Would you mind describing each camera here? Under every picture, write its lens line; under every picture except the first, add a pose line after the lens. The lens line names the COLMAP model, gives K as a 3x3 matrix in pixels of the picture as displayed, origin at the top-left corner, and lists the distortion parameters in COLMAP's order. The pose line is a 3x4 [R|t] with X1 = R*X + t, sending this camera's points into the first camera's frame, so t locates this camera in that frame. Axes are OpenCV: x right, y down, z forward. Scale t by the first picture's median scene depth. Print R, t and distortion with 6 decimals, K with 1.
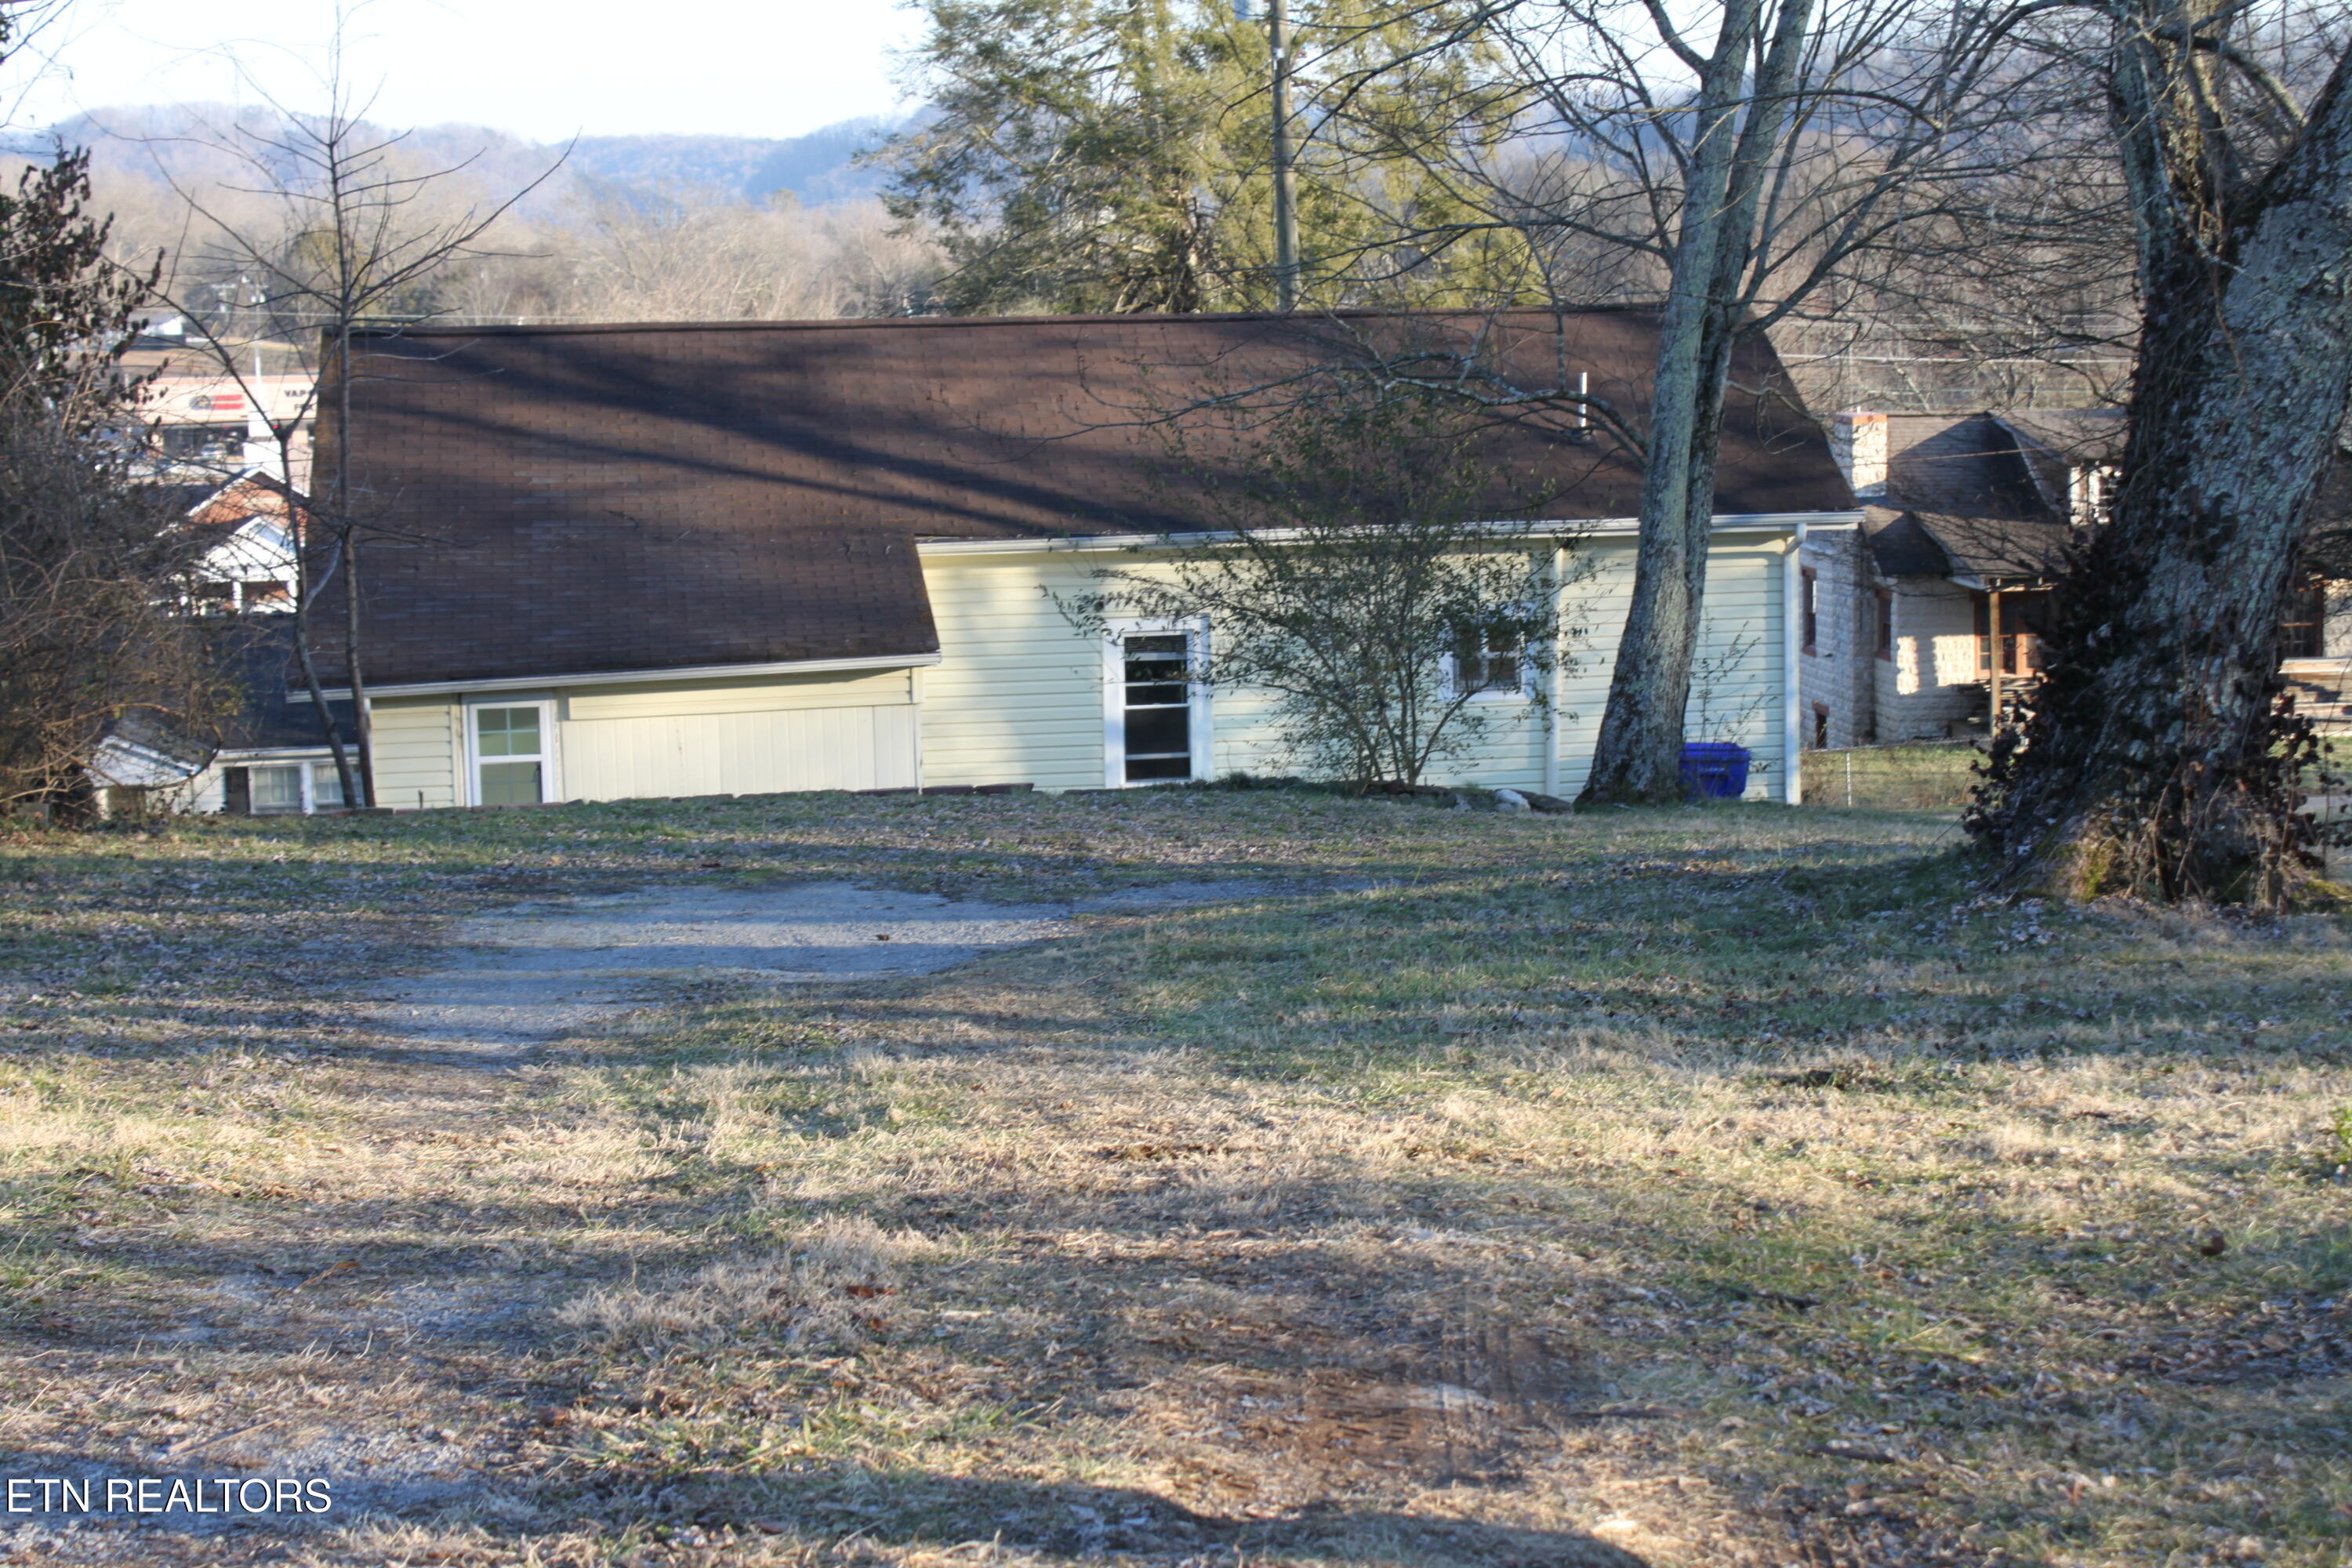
lens RADIAL K [[4248.6, 0, 1166.8], [0, 4248.6, 779.0], [0, 0, 1]] dist [0.080863, 0.000000]
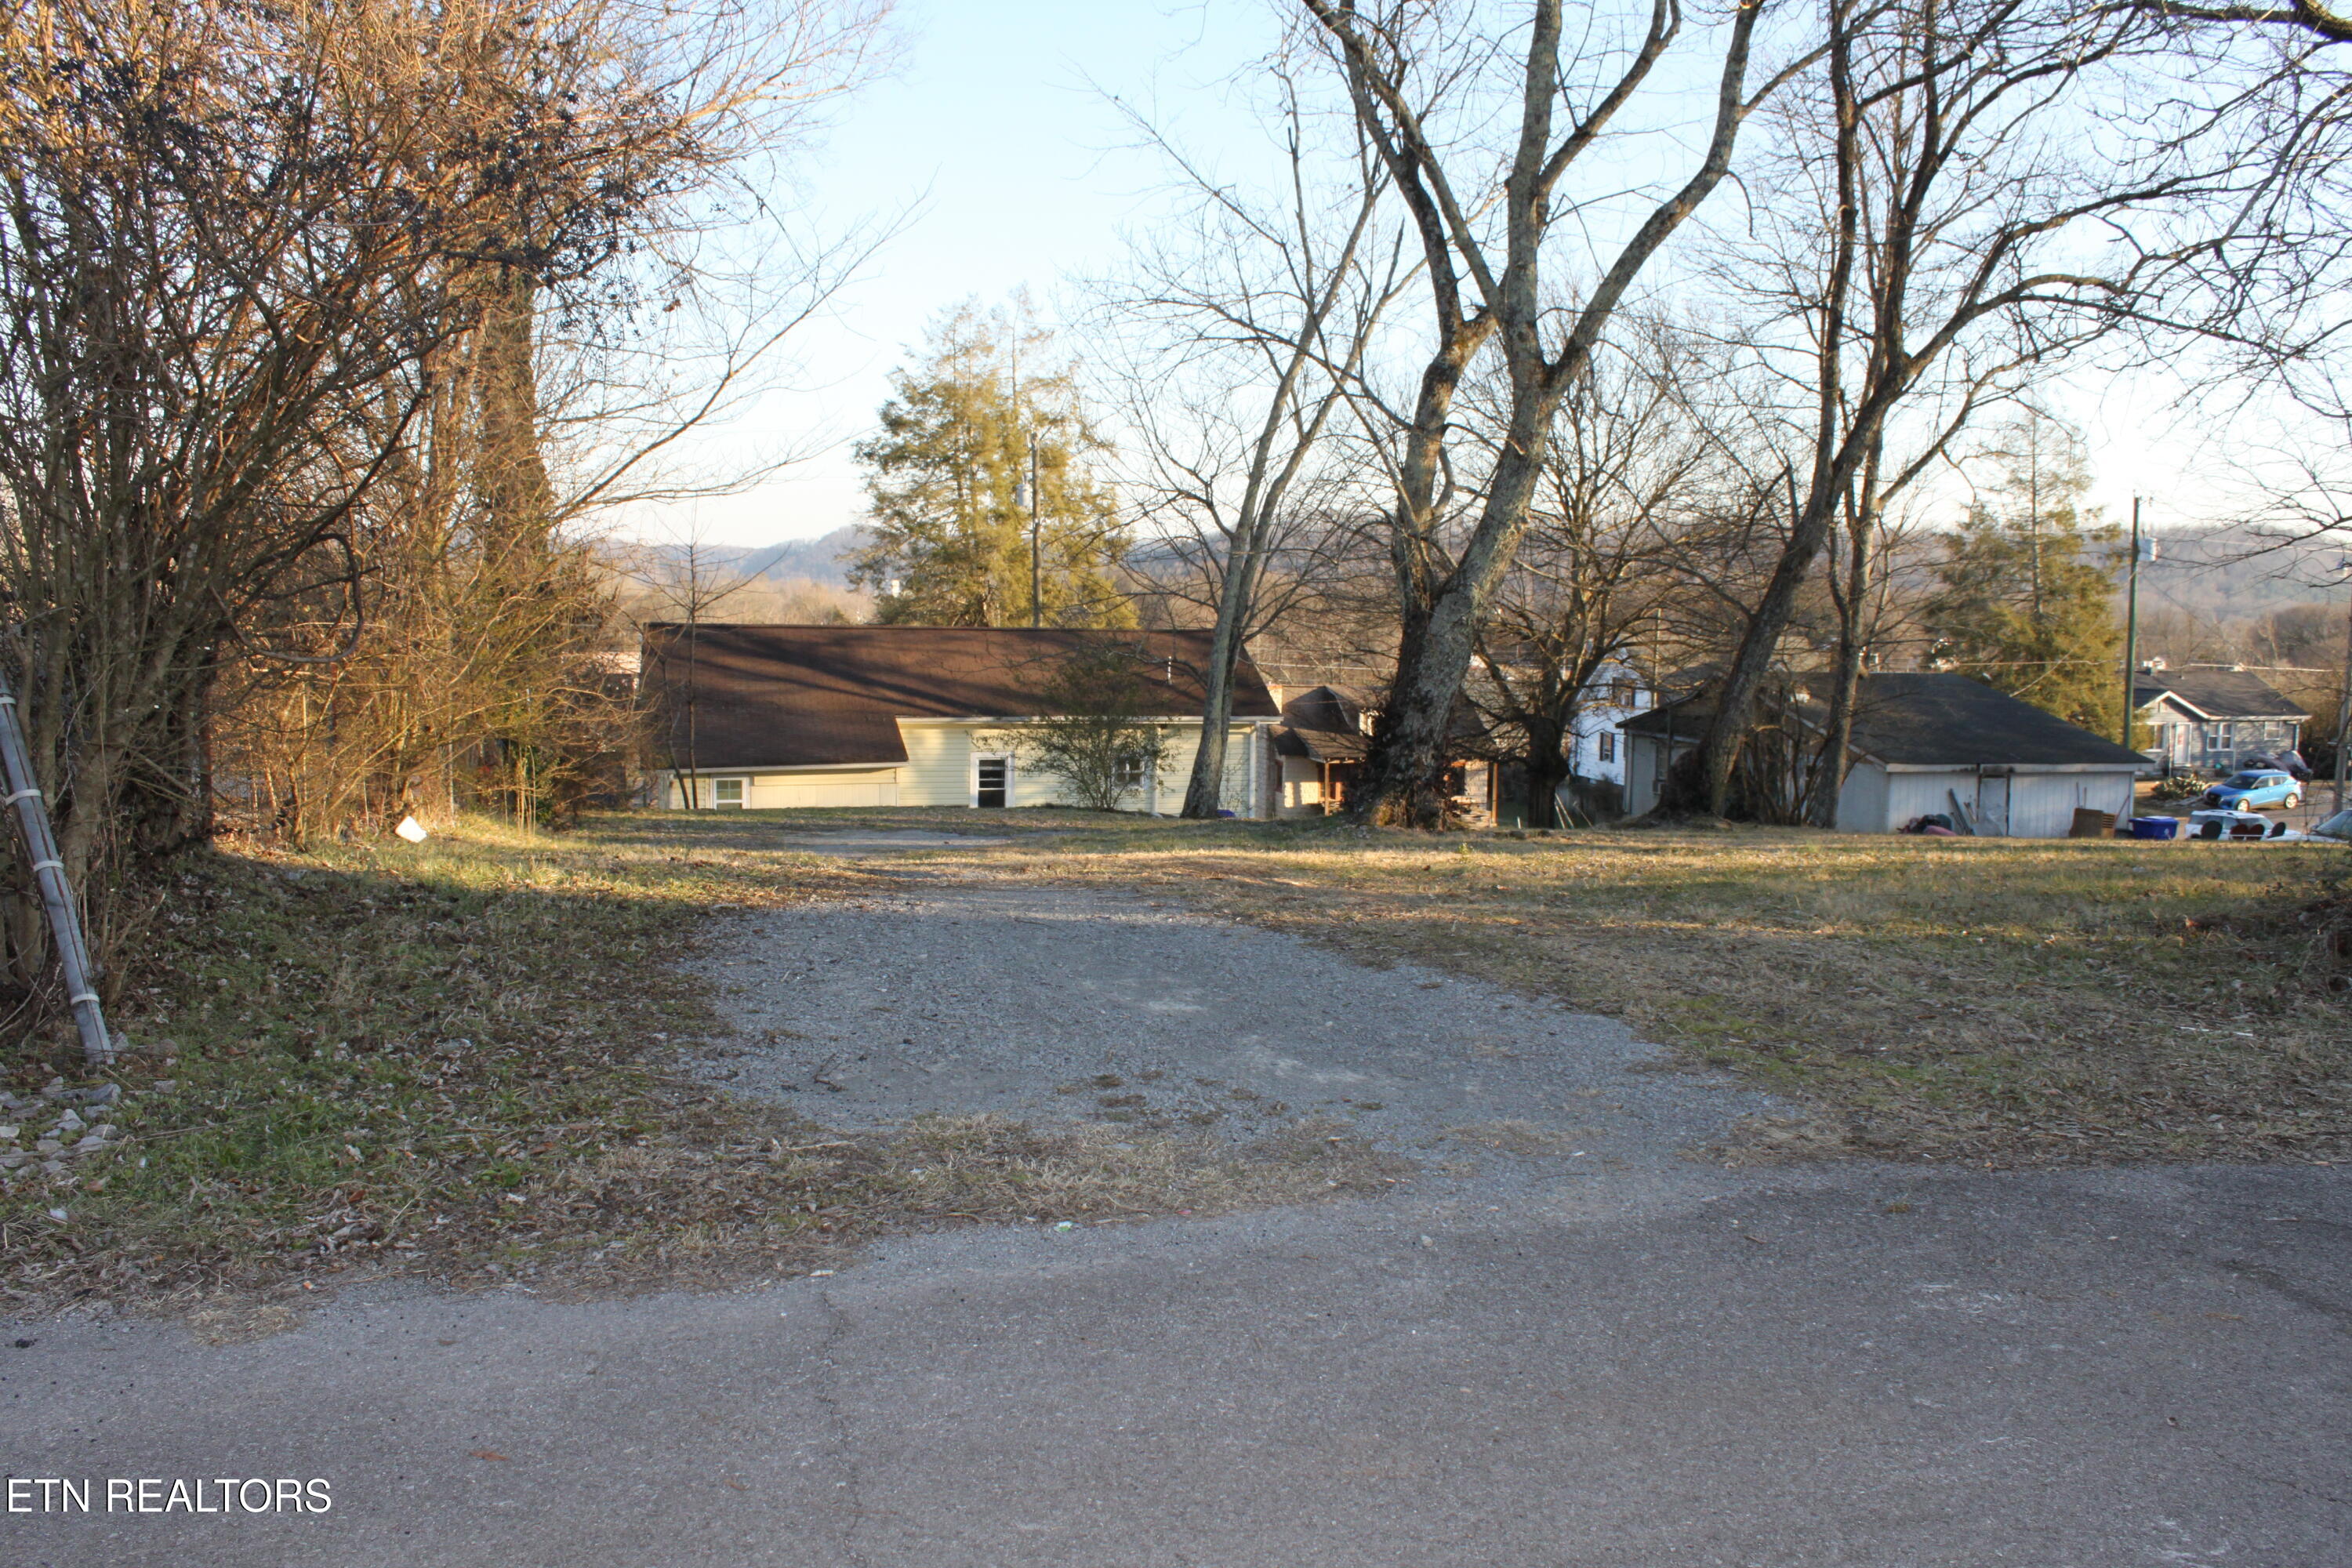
lens RADIAL K [[1947.5, 0, 1179.4], [0, 1947.5, 779.5], [0, 0, 1]] dist [-0.121403, 0.060343]
pose [[0.992751, 0.023752, 0.117820, -0.026123], [-0.019549, 0.999135, -0.036704, 0.015330], [-0.118590, 0.034134, 0.992356, -0.100618]]
